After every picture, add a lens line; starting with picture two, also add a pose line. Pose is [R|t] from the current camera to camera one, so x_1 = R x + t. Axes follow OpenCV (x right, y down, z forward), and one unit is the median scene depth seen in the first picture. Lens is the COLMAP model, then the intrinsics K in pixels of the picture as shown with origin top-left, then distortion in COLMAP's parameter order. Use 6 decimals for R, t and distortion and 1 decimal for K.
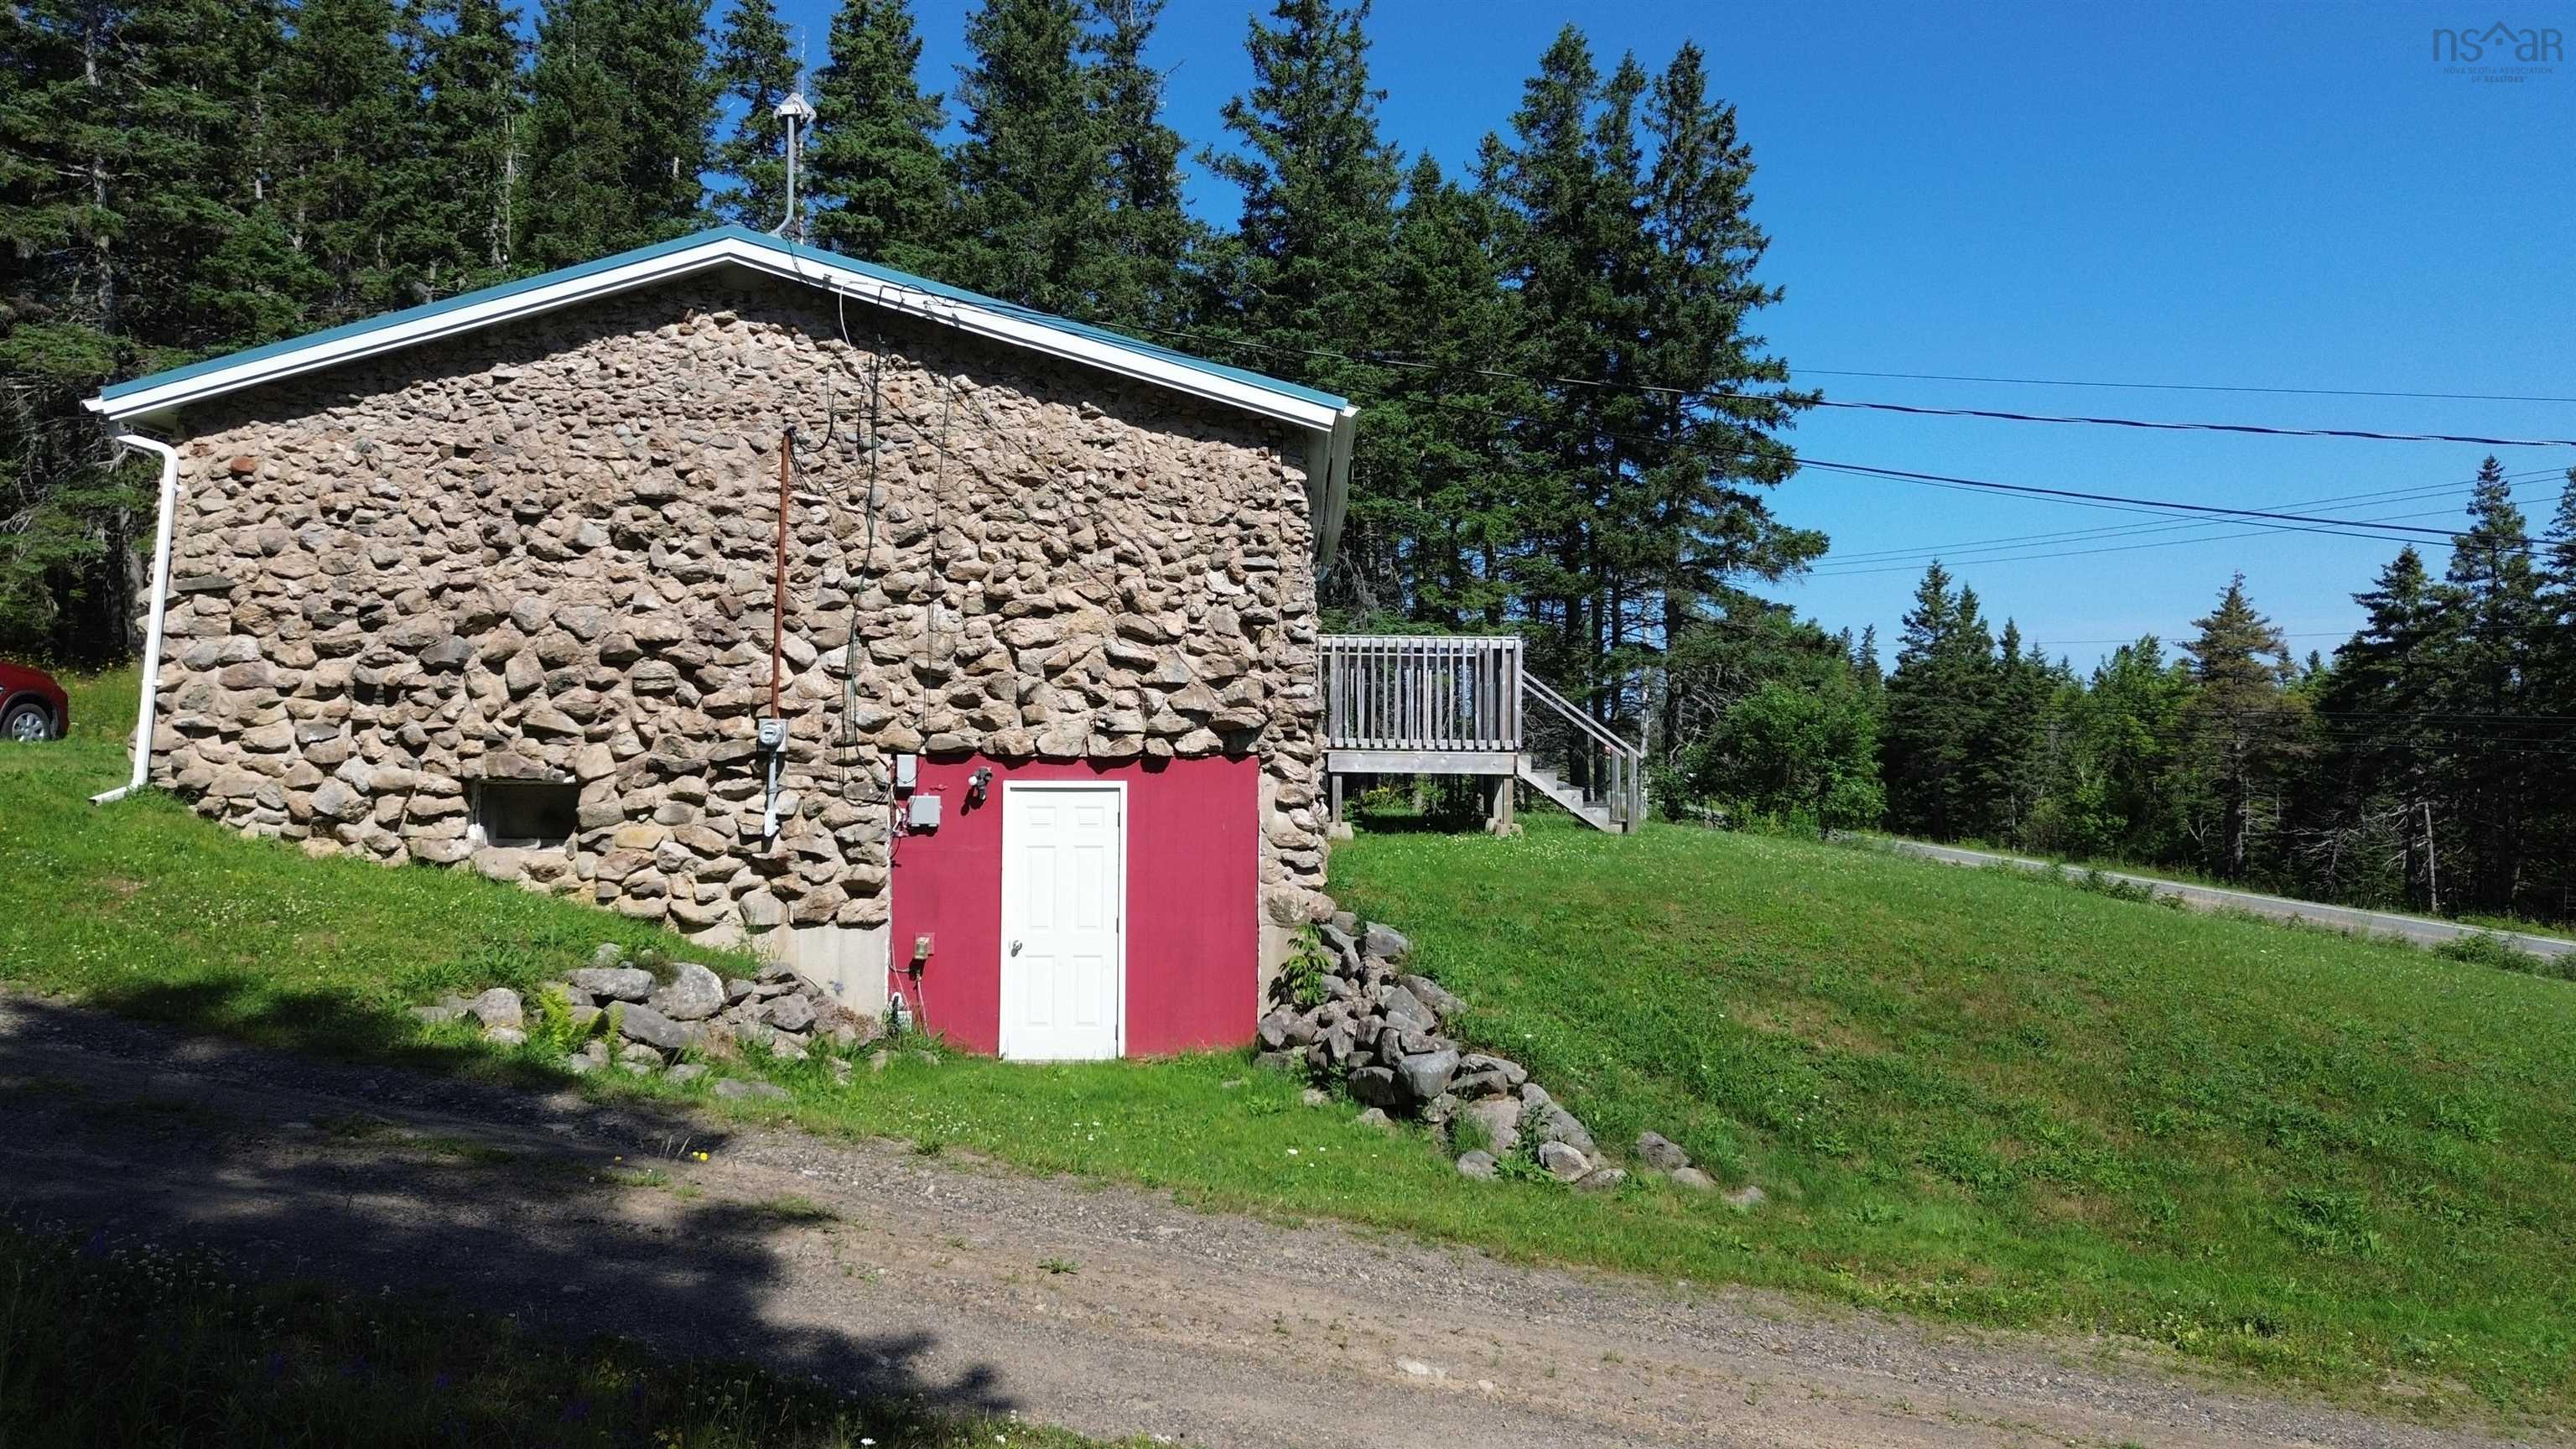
lens RADIAL K [[1810.1, 0, 1309.8], [0, 1810.1, 714.9], [0, 0, 1]] dist [0.073131, -0.071522]
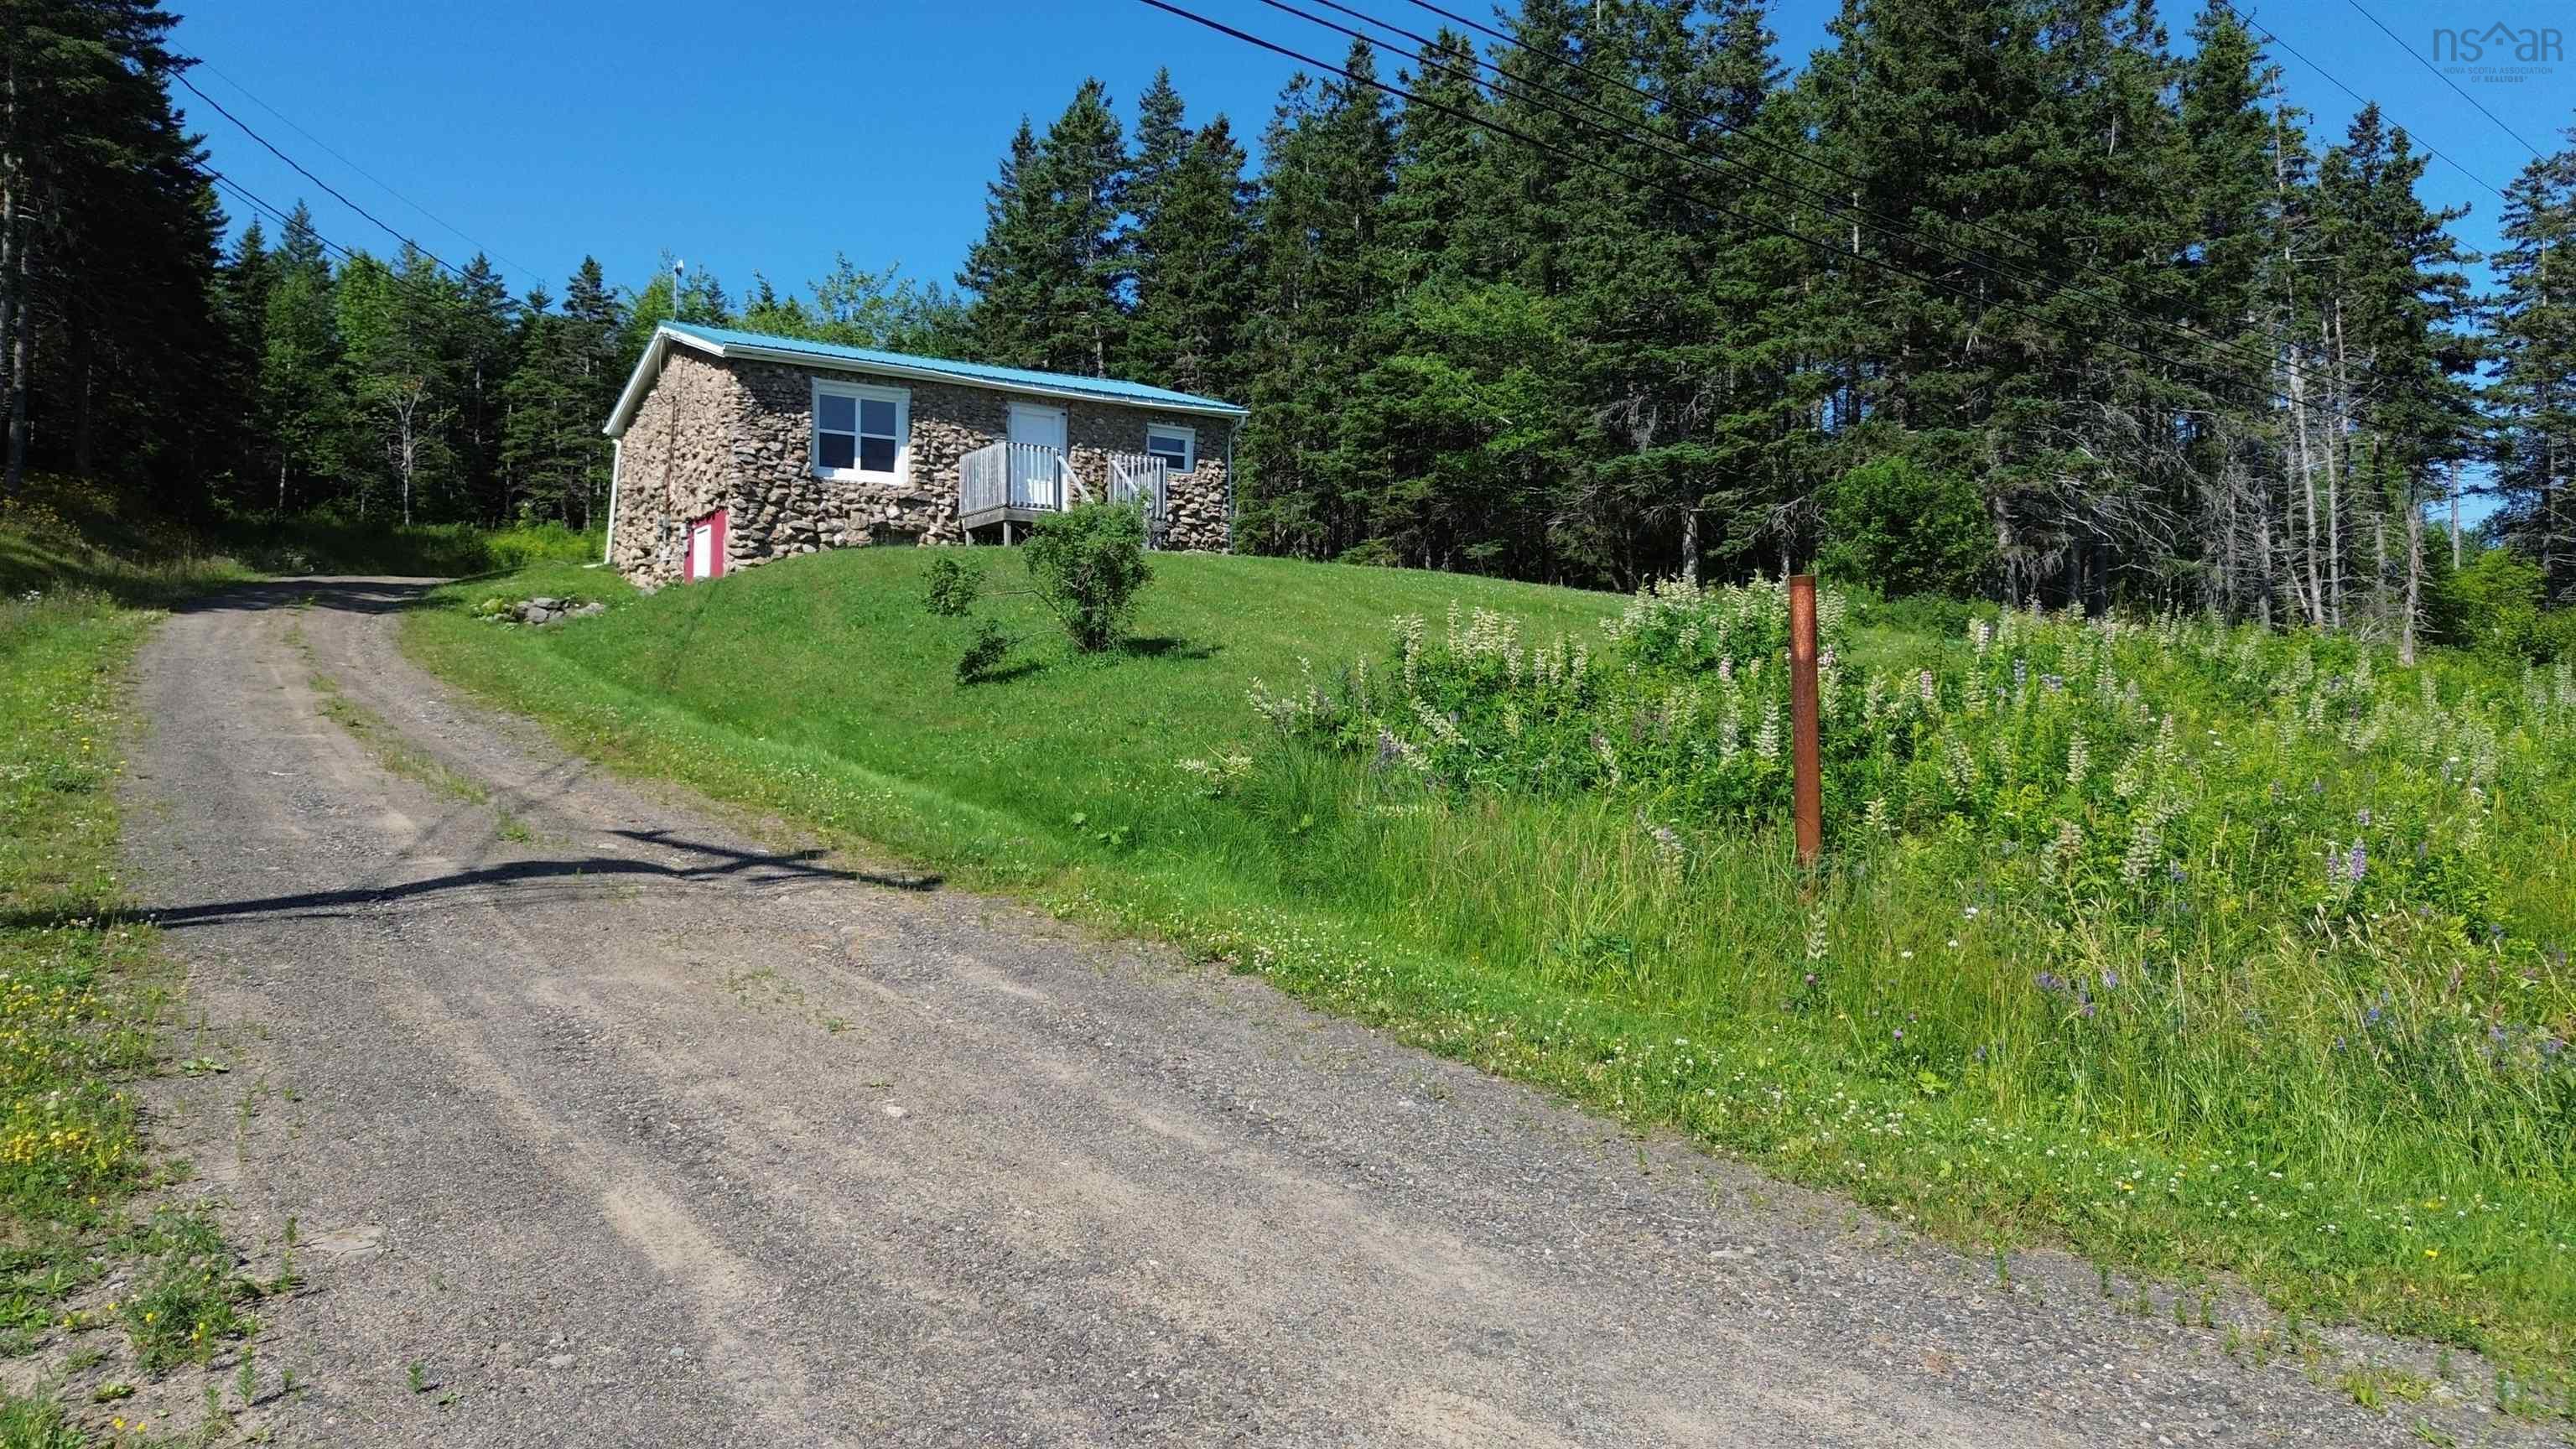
lens RADIAL K [[1810.1, 0, 1284.2], [0, 1810.1, 712.7], [0, 0, 1]] dist [0.073131, -0.071522]
pose [[0.531567, -0.023215, -0.846698, 2.237019], [0.016506, 0.999718, -0.017048, 0.326307], [0.846855, -0.004913, 0.531801, 0.386500]]
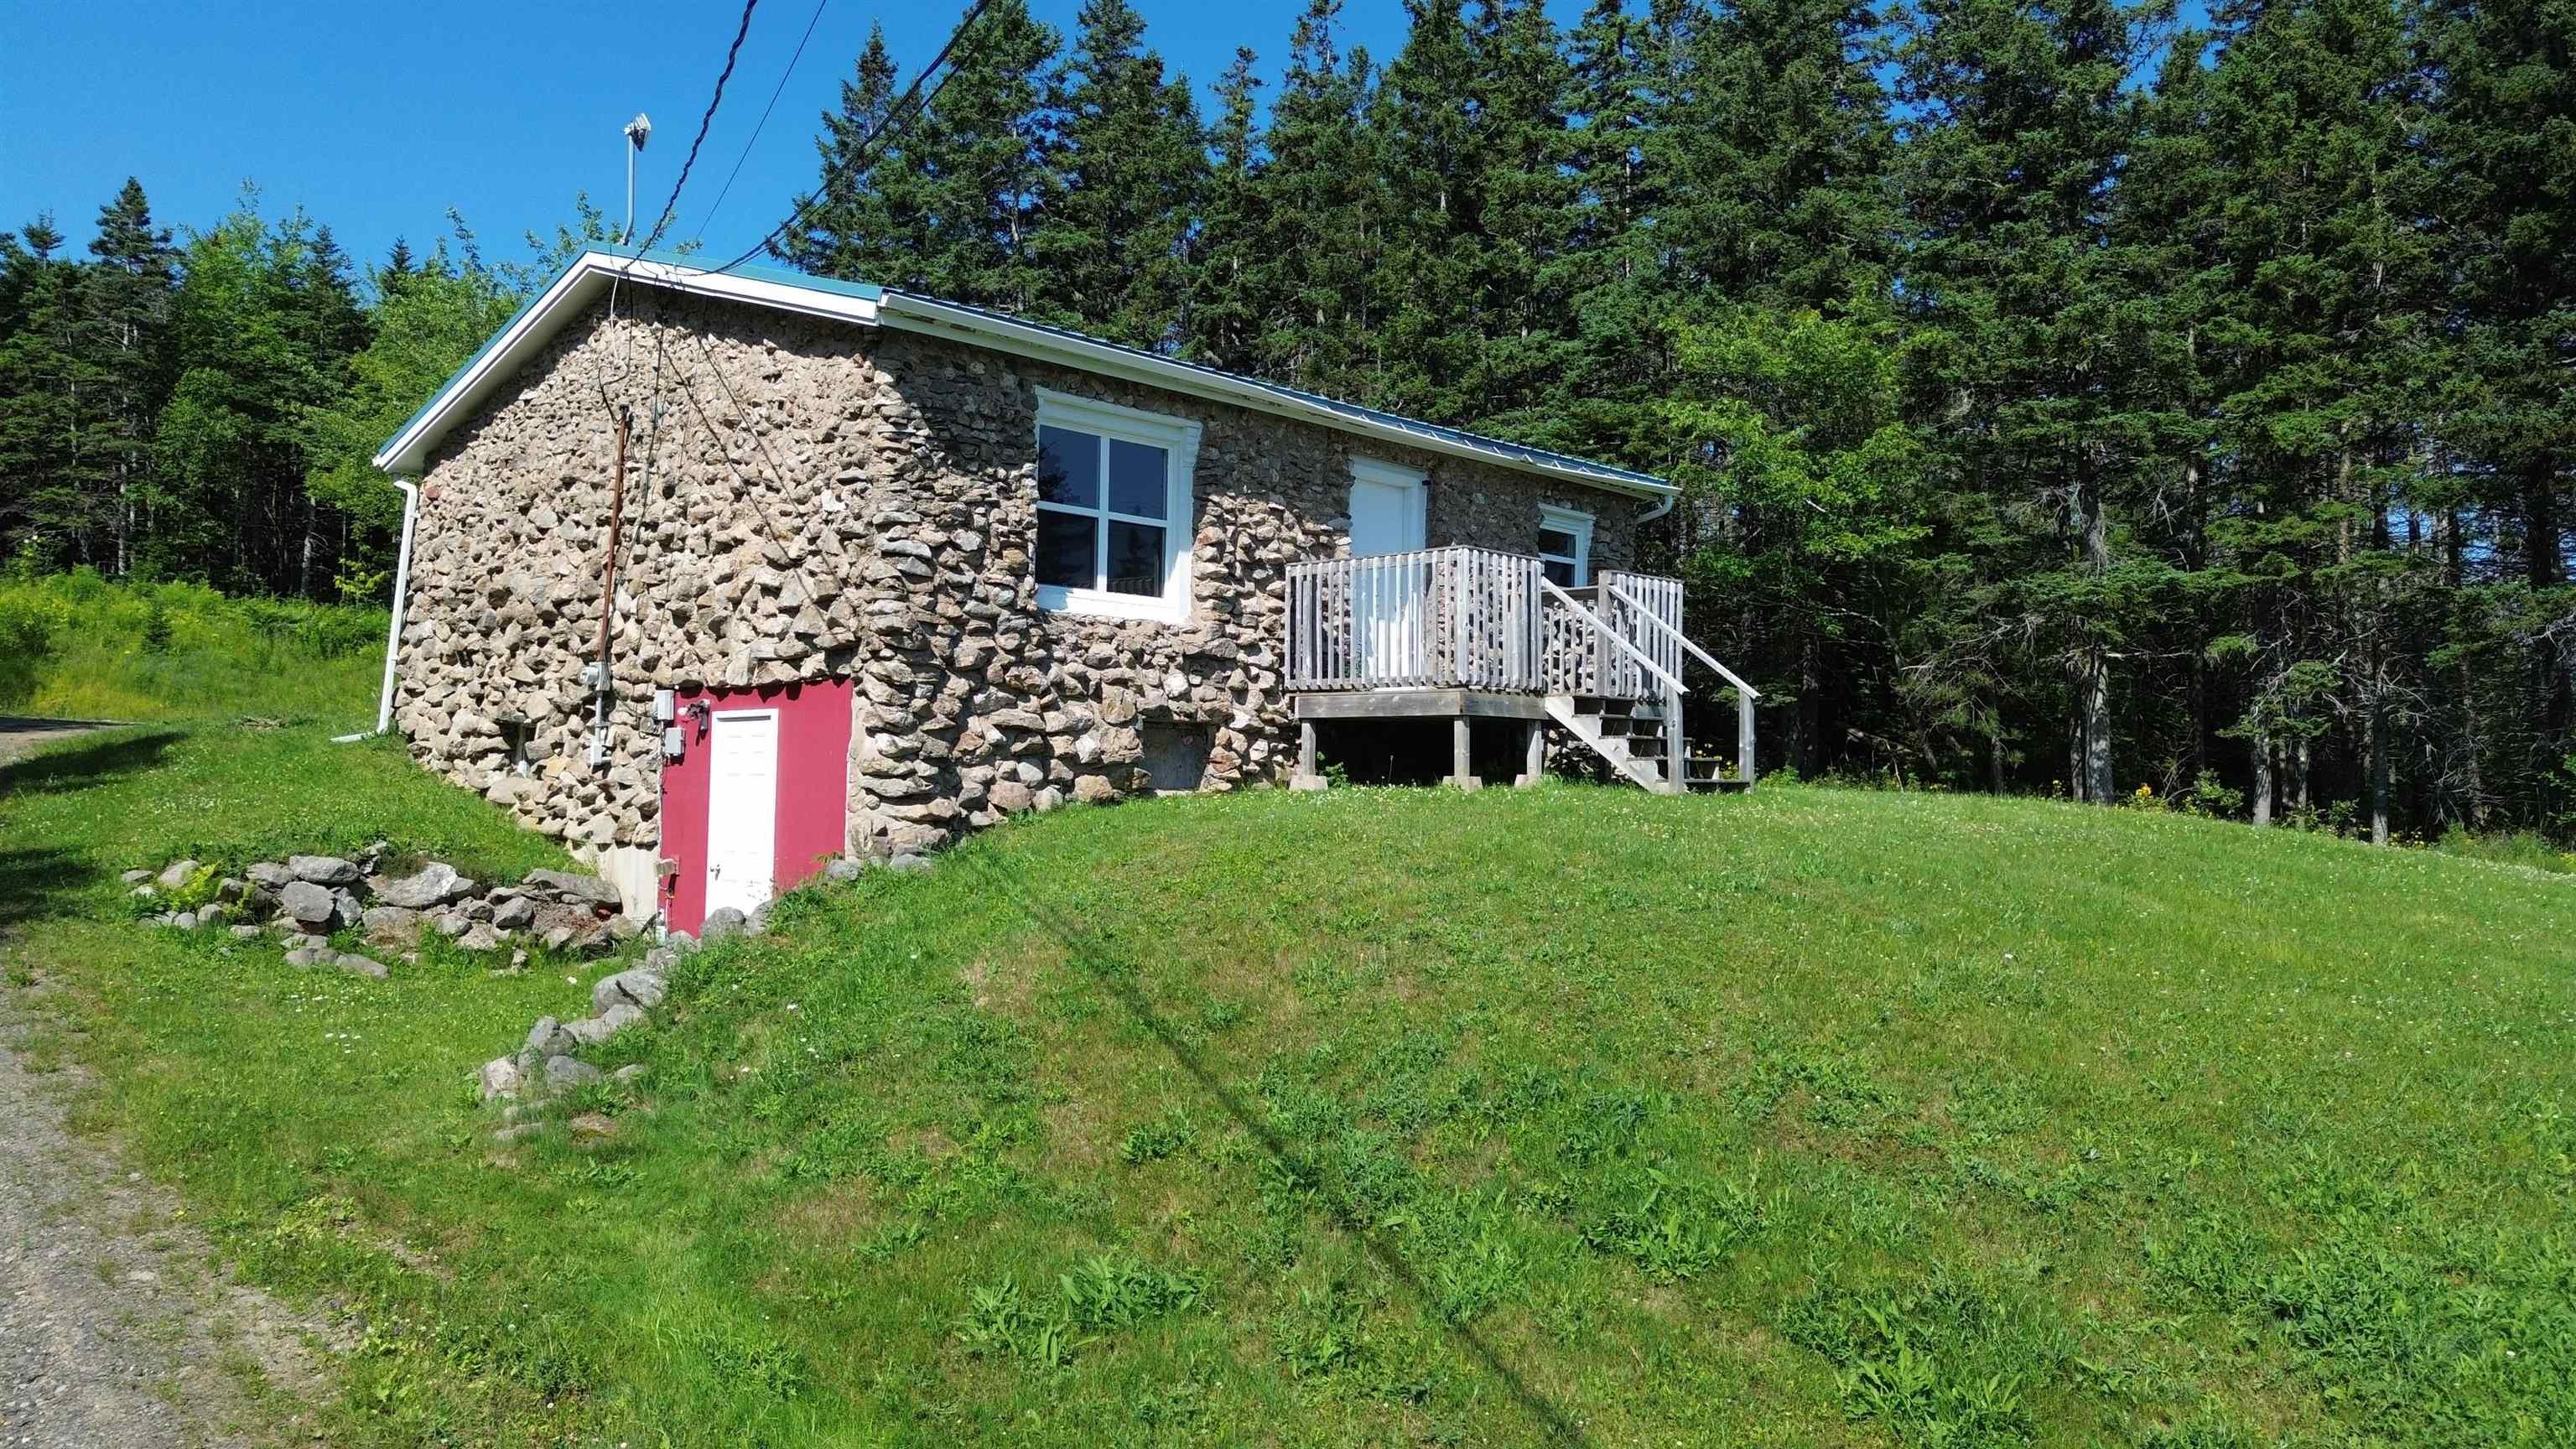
lens RADIAL K [[1810.1, 0, 1287.4], [0, 1810.1, 713.1], [0, 0, 1]] dist [0.073131, -0.071522]
pose [[0.721856, -0.028836, -0.691443, 0.796823], [0.008114, 0.999415, -0.033209, 0.074730], [0.691996, 0.018361, 0.721668, 0.469900]]
